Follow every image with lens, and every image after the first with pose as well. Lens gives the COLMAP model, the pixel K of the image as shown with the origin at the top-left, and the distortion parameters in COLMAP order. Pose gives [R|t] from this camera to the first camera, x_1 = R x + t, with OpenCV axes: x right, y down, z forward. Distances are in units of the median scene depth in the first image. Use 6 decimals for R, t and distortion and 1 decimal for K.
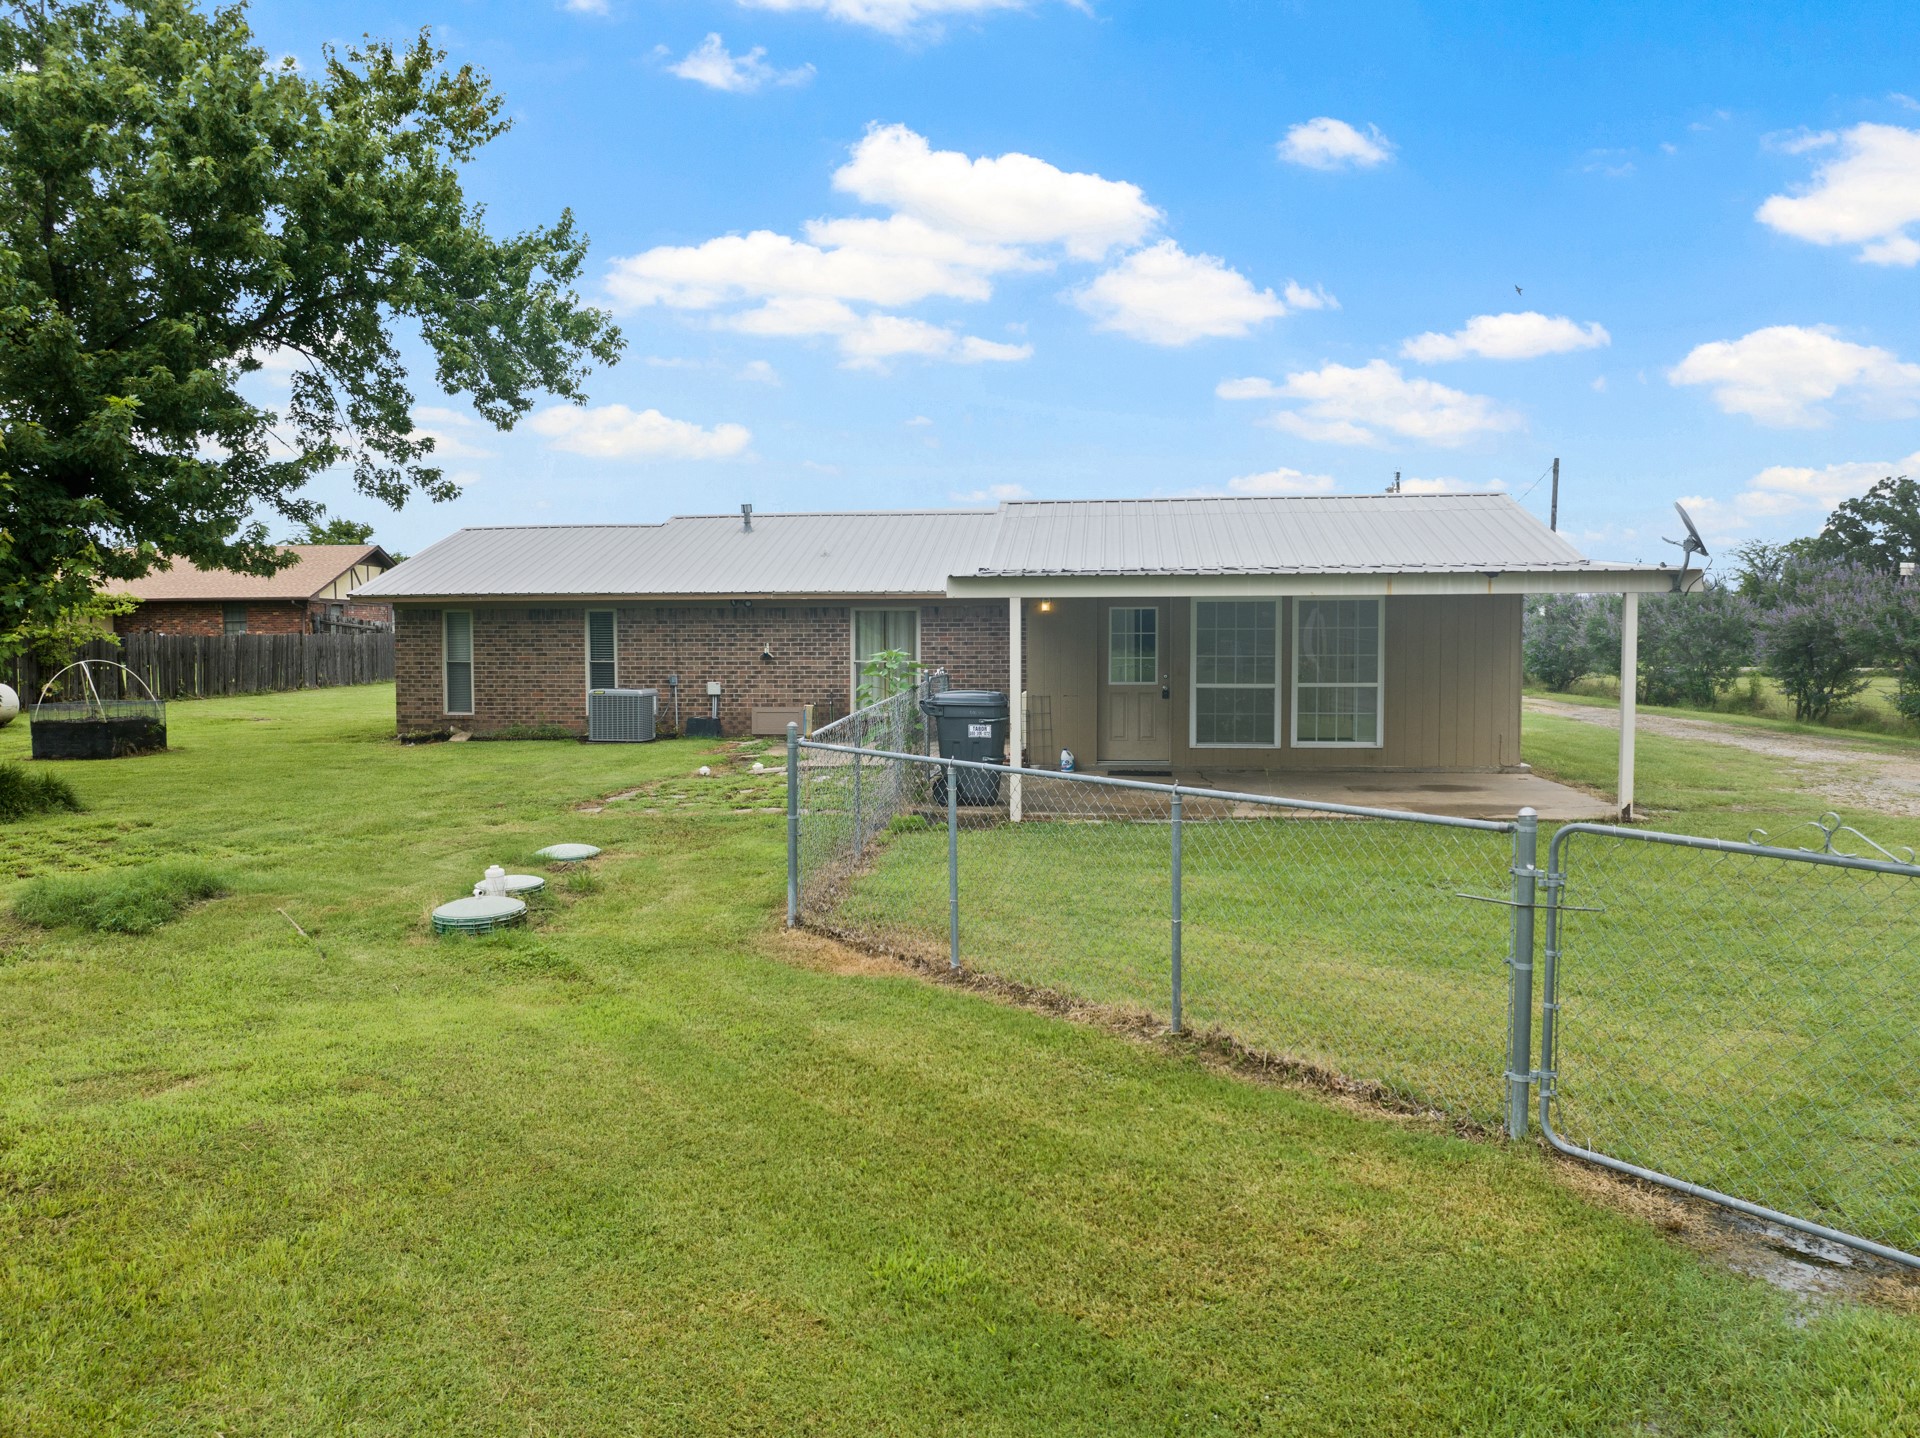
lens RADIAL K [[1344.2, 0, 959.1], [0, 1344.2, 695.8], [0, 0, 1]] dist [-0.020254, -0.000135]
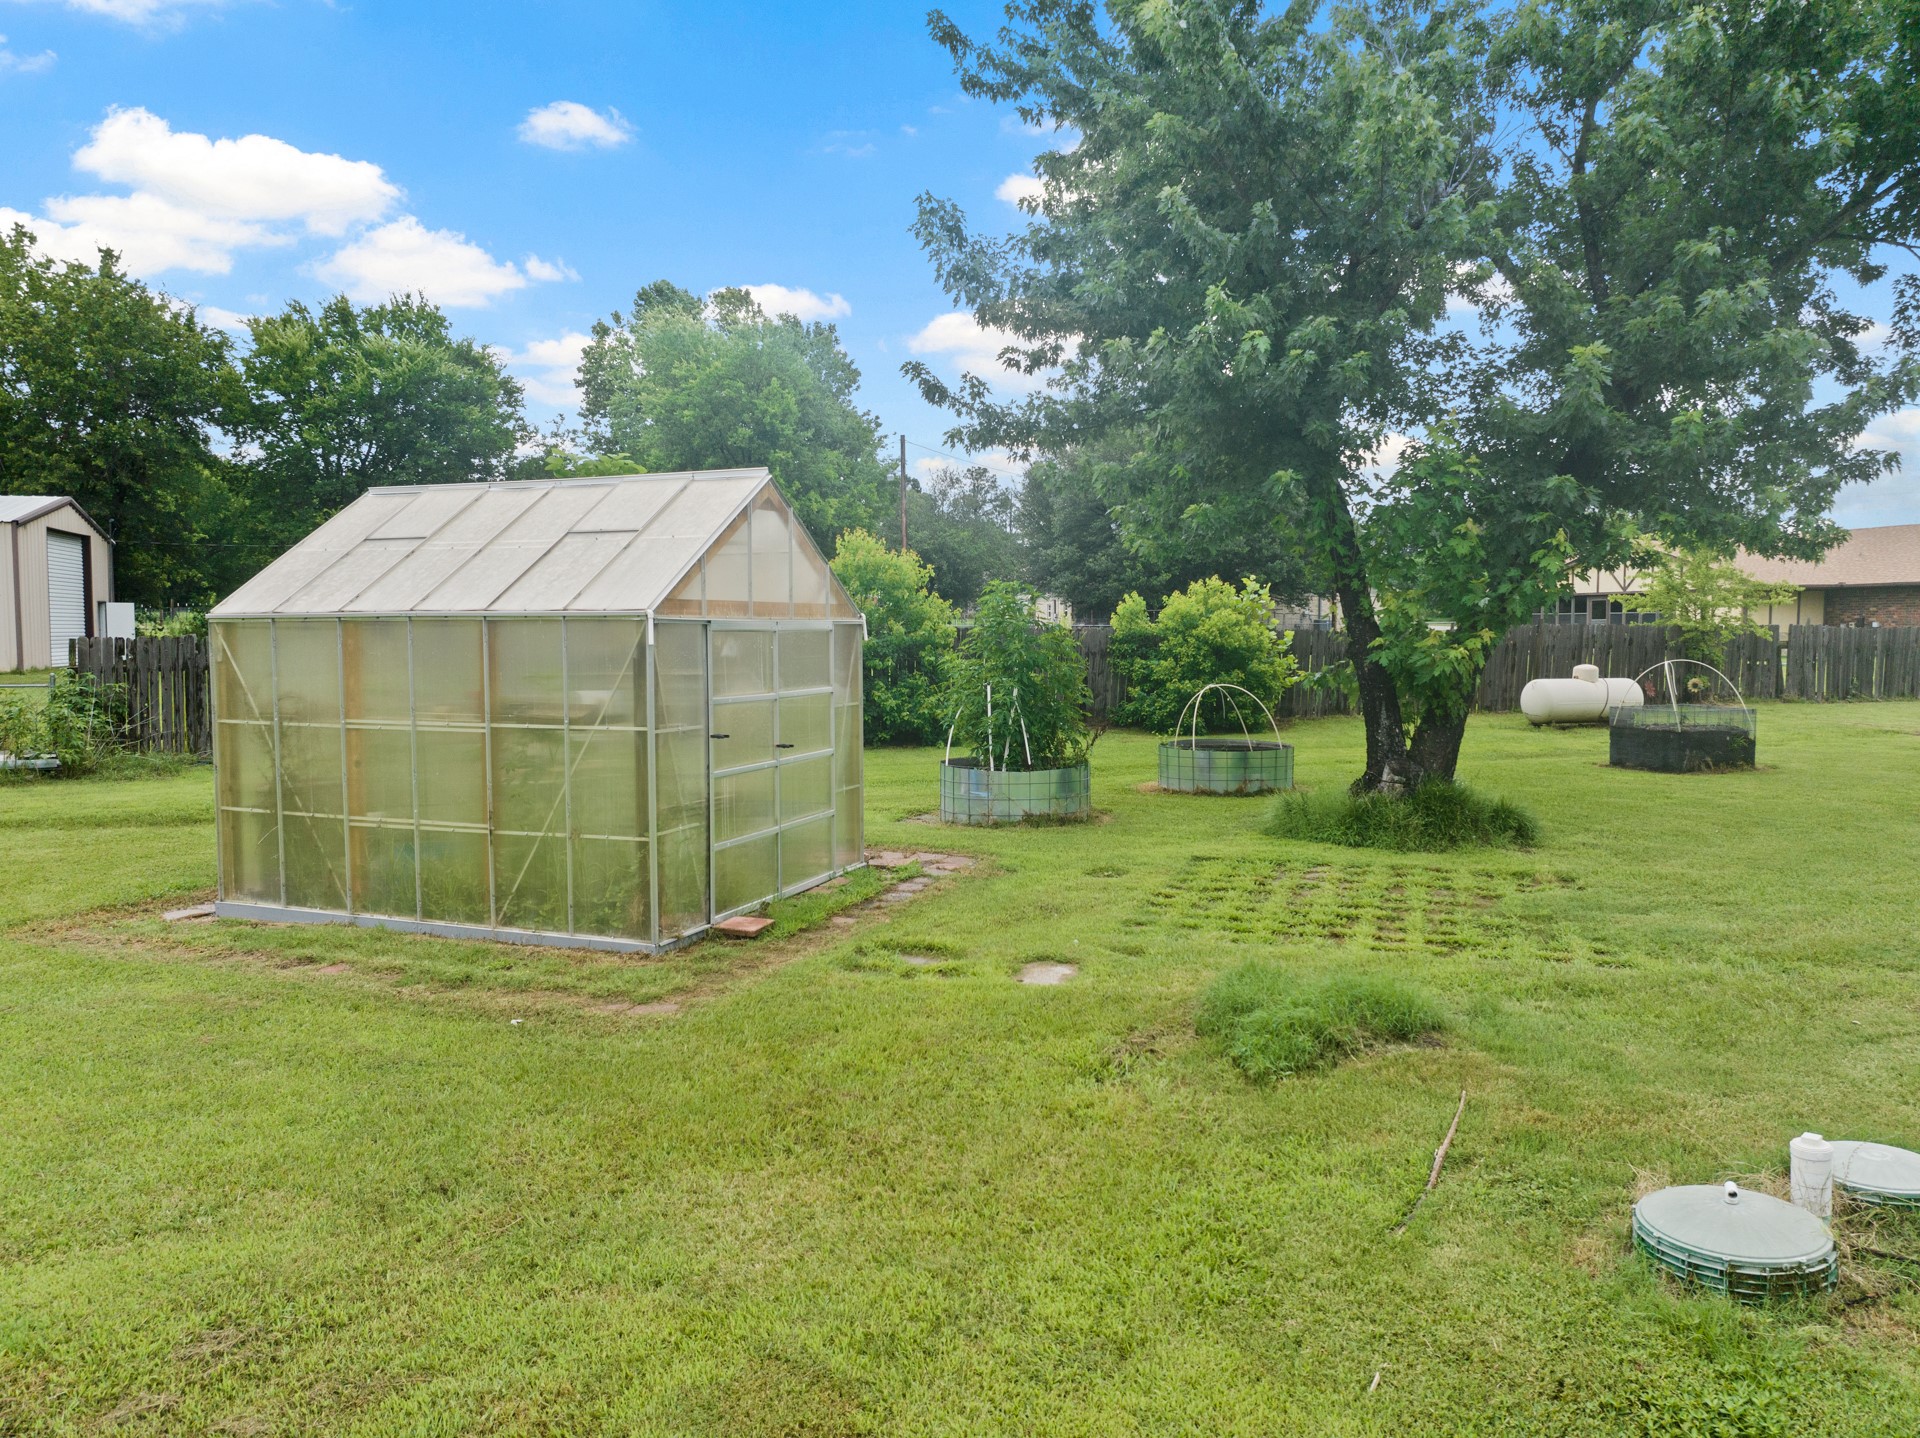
lens RADIAL K [[1344.2, 0, 959.1], [0, 1344.2, 695.8], [0, 0, 1]] dist [-0.020254, -0.000135]
pose [[0.381030, 0.048569, -0.923286, -0.008933], [-0.037217, 0.998616, 0.037172, -0.020804], [0.923813, 0.020198, 0.382311, 0.247070]]
